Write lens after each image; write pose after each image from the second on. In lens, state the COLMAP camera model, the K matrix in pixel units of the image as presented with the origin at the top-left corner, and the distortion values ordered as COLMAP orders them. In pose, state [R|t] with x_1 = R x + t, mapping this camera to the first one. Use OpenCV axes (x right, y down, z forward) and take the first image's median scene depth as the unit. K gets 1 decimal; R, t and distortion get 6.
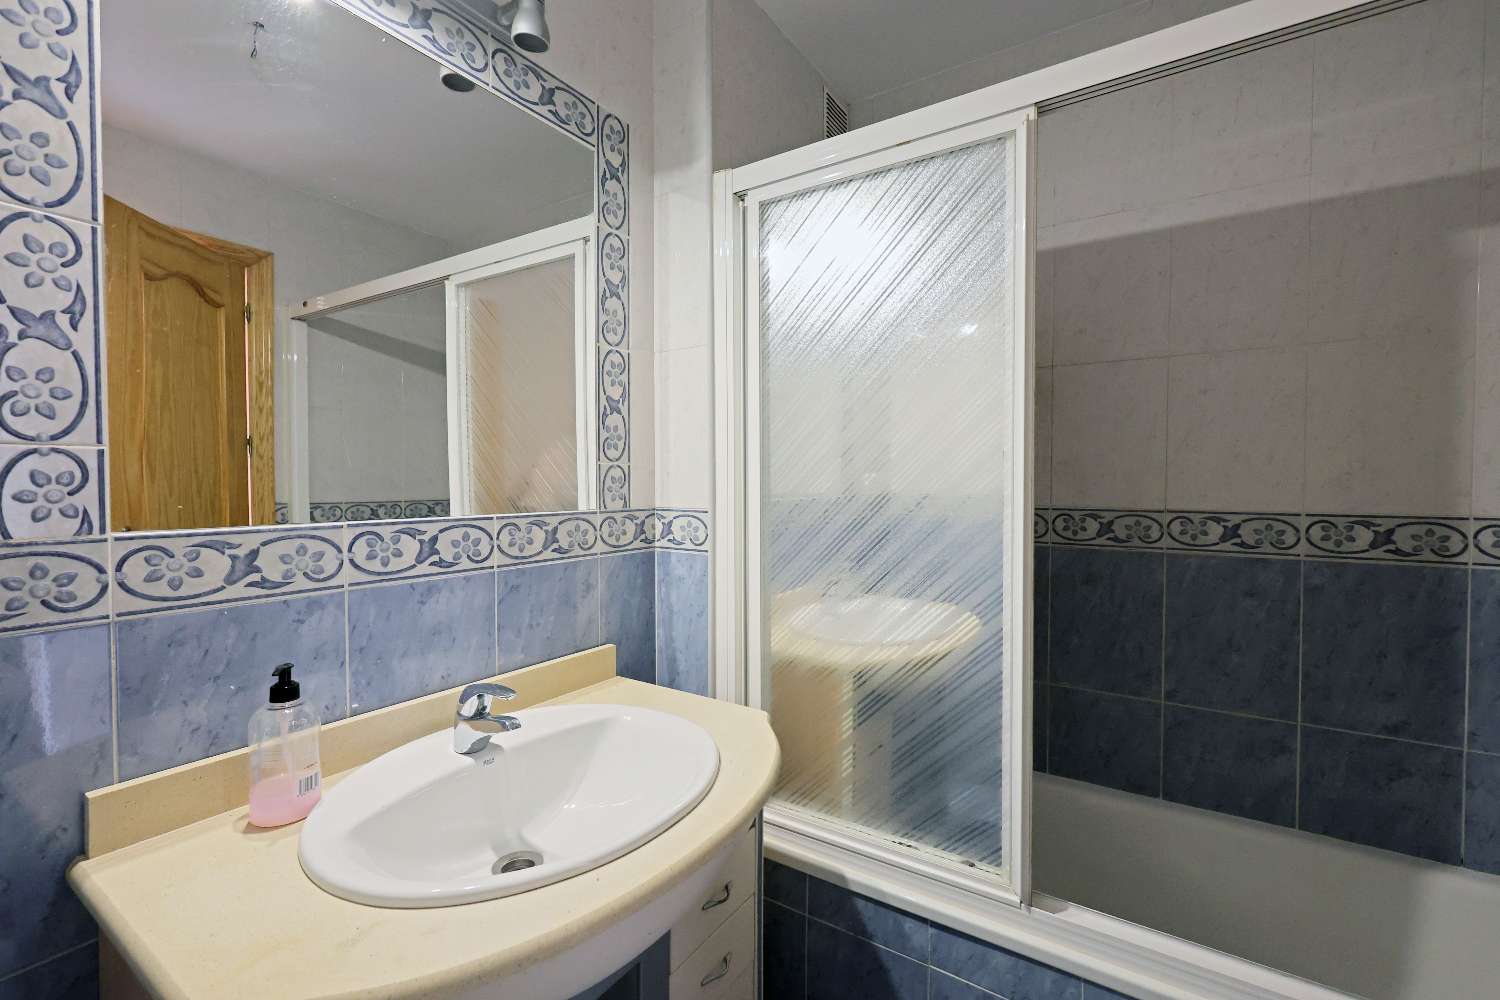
lens RADIAL K [[649.6, 0, 755.4], [0, 649.6, 495.7], [0, 0, 1]] dist [0.003047, -0.000289]
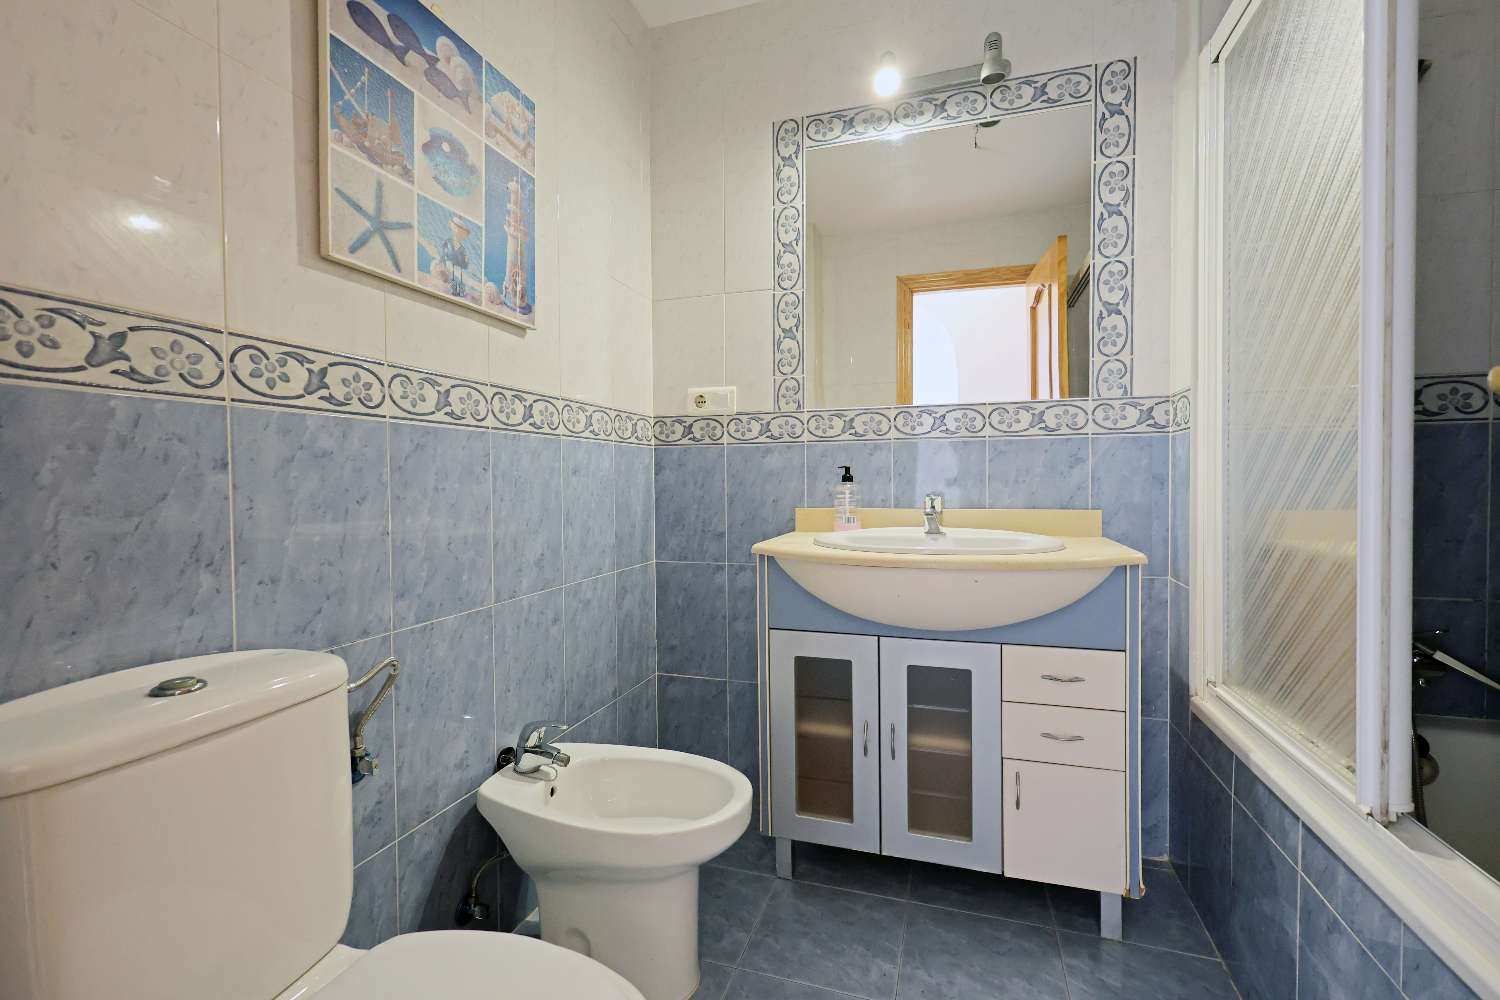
lens RADIAL K [[649.6, 0, 755.4], [0, 649.6, 495.7], [0, 0, 1]] dist [0.003047, -0.000289]
pose [[0.268344, 0.012065, -0.963248, 0.838571], [-0.016017, 0.999839, 0.008061, 0.225088], [0.963190, 0.013265, 0.268494, 0.077983]]
